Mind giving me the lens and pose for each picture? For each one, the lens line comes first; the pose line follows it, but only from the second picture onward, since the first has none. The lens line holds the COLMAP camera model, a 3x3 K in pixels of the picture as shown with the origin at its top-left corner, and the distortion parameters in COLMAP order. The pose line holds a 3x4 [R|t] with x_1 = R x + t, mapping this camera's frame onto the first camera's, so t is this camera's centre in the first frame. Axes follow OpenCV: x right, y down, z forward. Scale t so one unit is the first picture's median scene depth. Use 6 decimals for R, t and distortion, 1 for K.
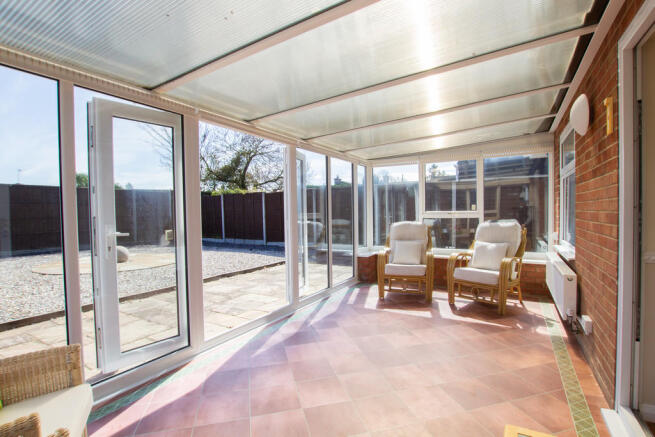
lens RADIAL K [[317.0, 0, 324.4], [0, 317.0, 218.7], [0, 0, 1]] dist [-0.002566, -0.000232]
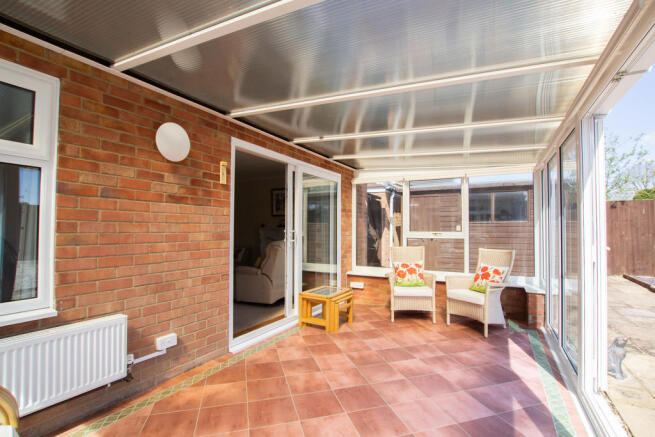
lens RADIAL K [[317.0, 0, 330.8], [0, 317.0, 221.4], [0, 0, 1]] dist [-0.002566, -0.000232]
pose [[-0.998548, 0.006116, -0.053525, 0.342583], [0.005901, 0.999974, 0.004160, -0.056196], [0.053549, 0.003838, -0.998558, 2.002257]]
